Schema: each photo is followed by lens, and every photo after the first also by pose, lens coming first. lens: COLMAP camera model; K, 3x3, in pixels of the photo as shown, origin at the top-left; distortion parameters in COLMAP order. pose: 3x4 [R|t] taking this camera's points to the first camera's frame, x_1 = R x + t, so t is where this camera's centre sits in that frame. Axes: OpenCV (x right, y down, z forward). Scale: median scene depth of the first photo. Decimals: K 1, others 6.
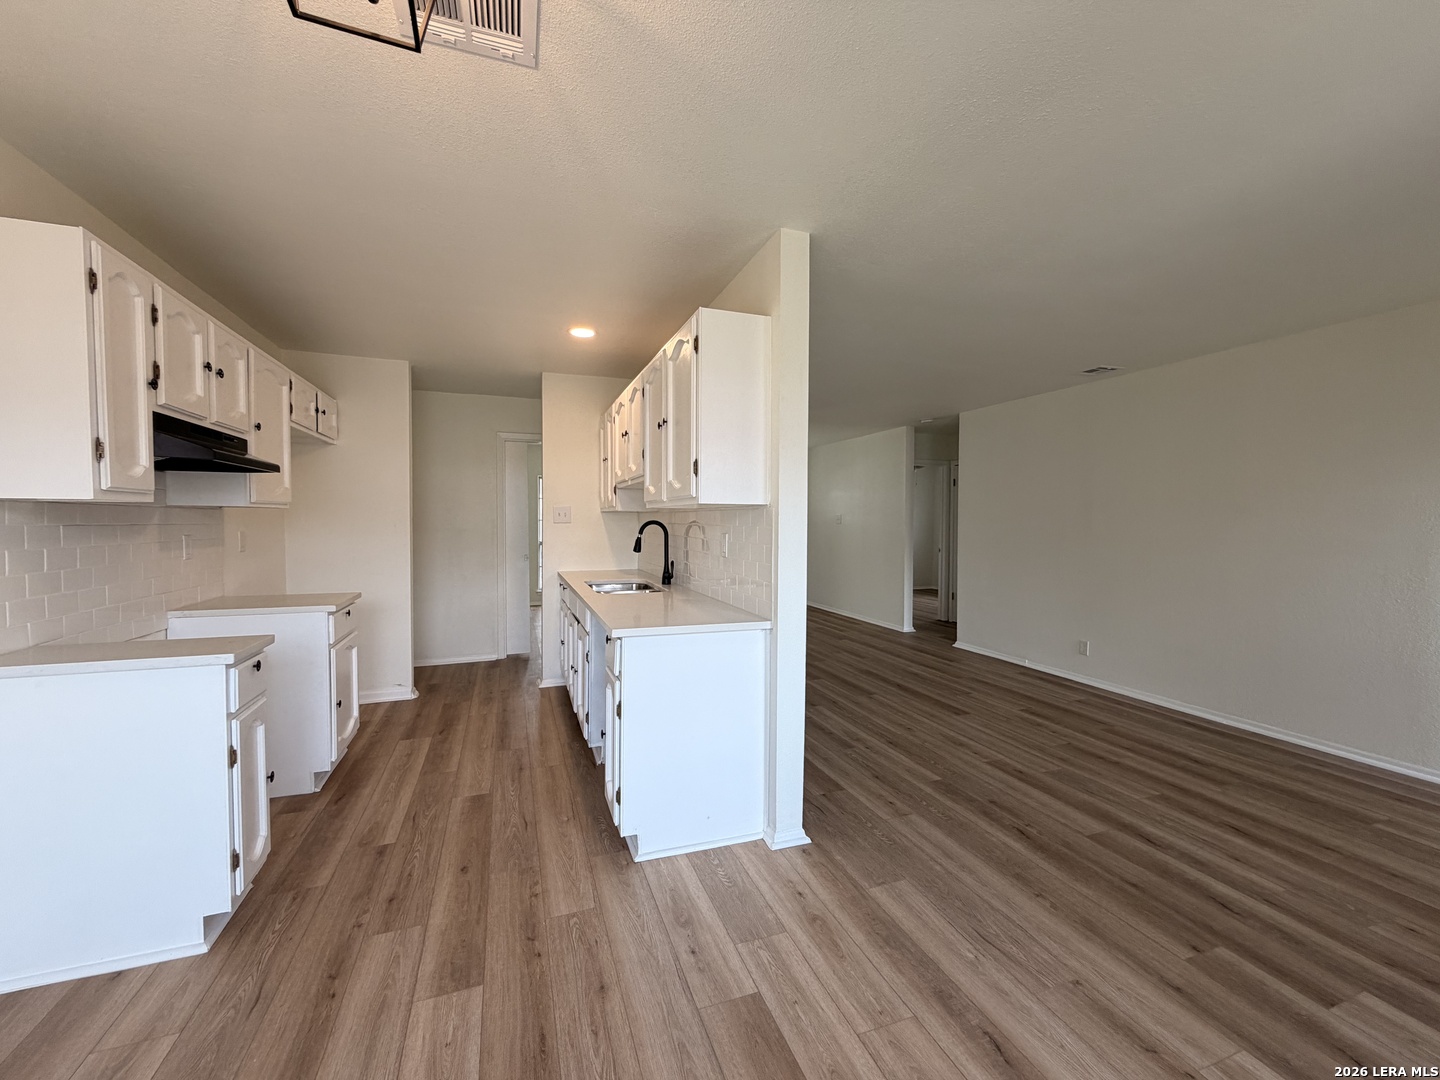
lens RADIAL K [[576.5, 0, 714.6], [0, 576.5, 539.7], [0, 0, 1]] dist [0.000800, 0.000314]
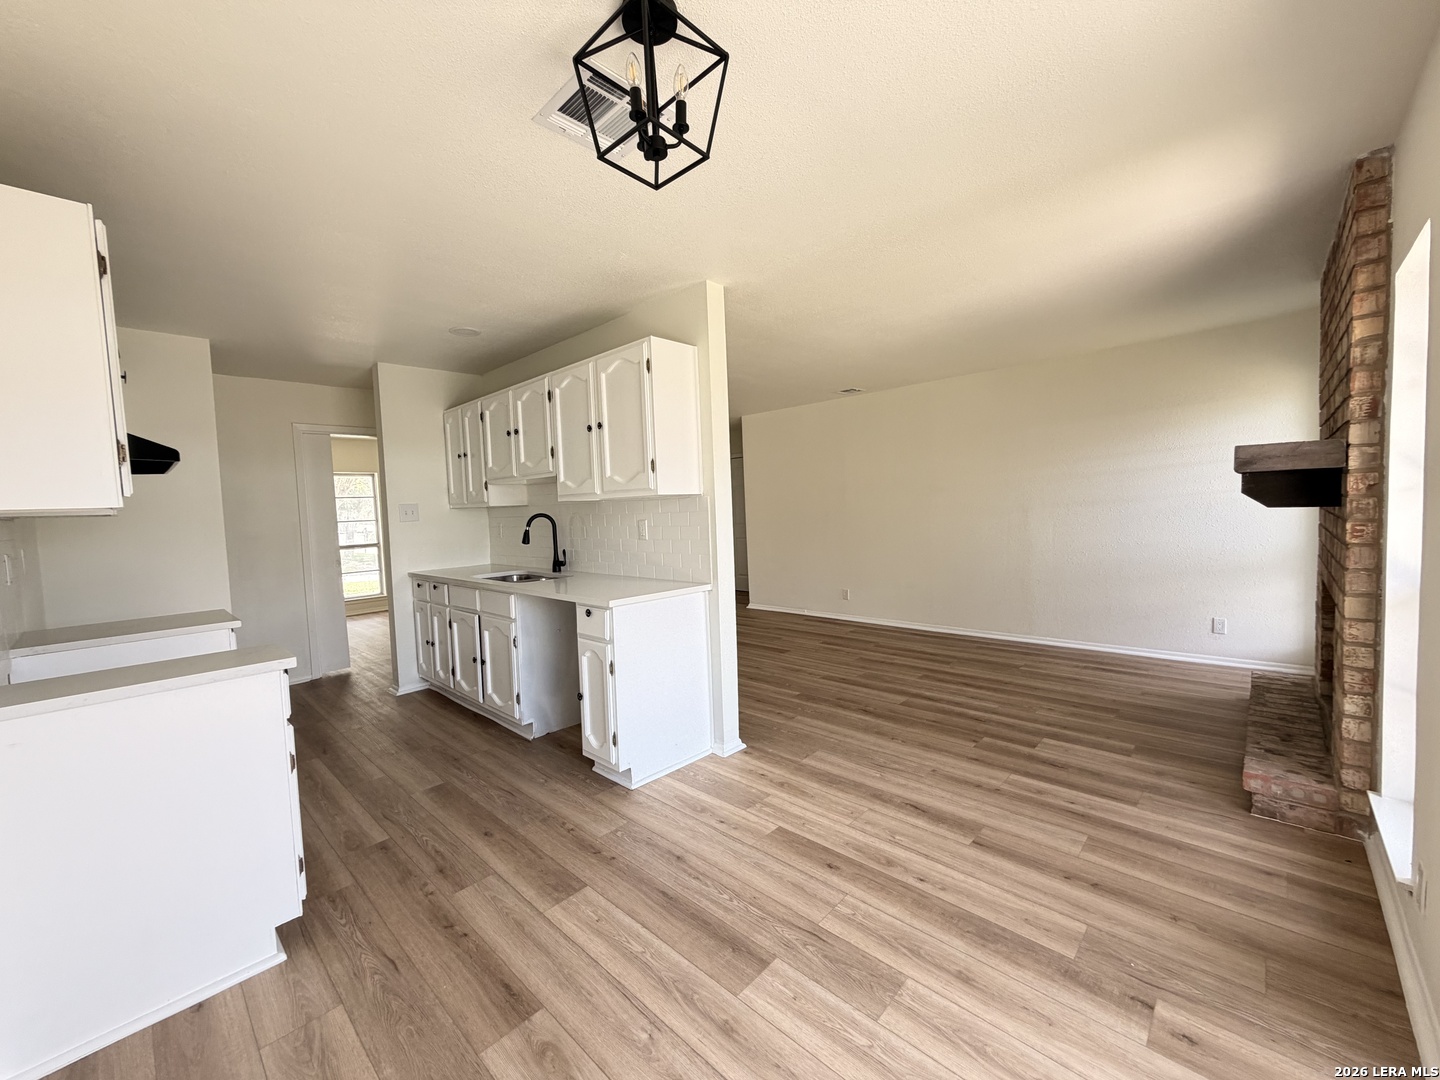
lens RADIAL K [[576.5, 0, 714.6], [0, 576.5, 539.7], [0, 0, 1]] dist [0.000800, 0.000314]
pose [[0.894851, -0.063417, 0.441836, -0.462621], [0.056793, 0.997987, 0.028220, 0.005568], [-0.442737, -0.000160, 0.896652, -0.164202]]
